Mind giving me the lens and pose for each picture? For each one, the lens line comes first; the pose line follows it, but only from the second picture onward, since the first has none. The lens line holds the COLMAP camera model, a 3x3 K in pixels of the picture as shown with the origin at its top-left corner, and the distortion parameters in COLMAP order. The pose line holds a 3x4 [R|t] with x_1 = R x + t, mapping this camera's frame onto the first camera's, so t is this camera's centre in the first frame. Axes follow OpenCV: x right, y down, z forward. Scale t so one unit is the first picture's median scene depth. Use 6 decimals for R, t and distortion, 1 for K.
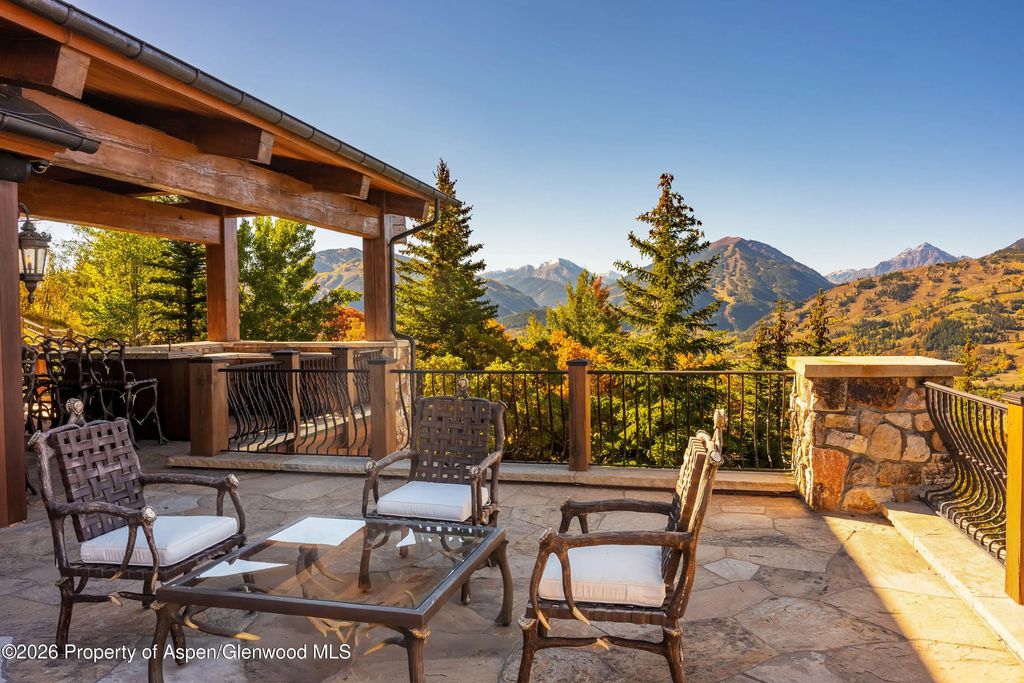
lens RADIAL K [[727.7, 0, 510.9], [0, 727.7, 349.5], [0, 0, 1]] dist [0.015702, -0.024260]
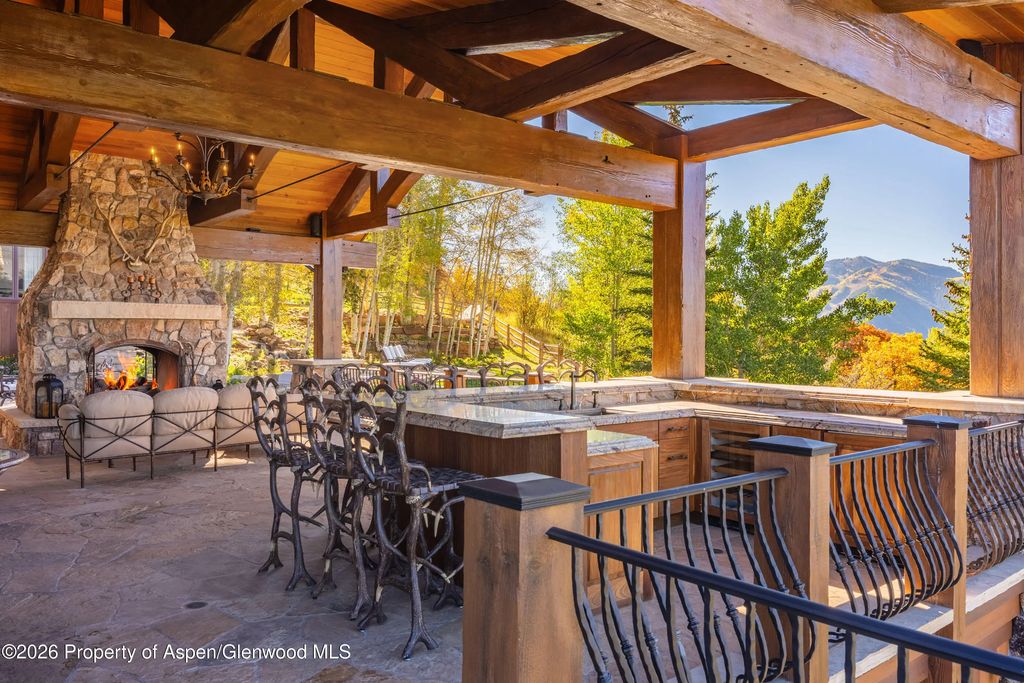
lens RADIAL K [[763.5, 0, 523.4], [0, 763.5, 338.7], [0, 0, 1]] dist [0.004819, -0.022830]
pose [[0.809284, 0.014812, -0.587231, -0.059480], [-0.037214, 0.998967, -0.026087, -0.009397], [0.586238, 0.042965, 0.808999, 0.188258]]
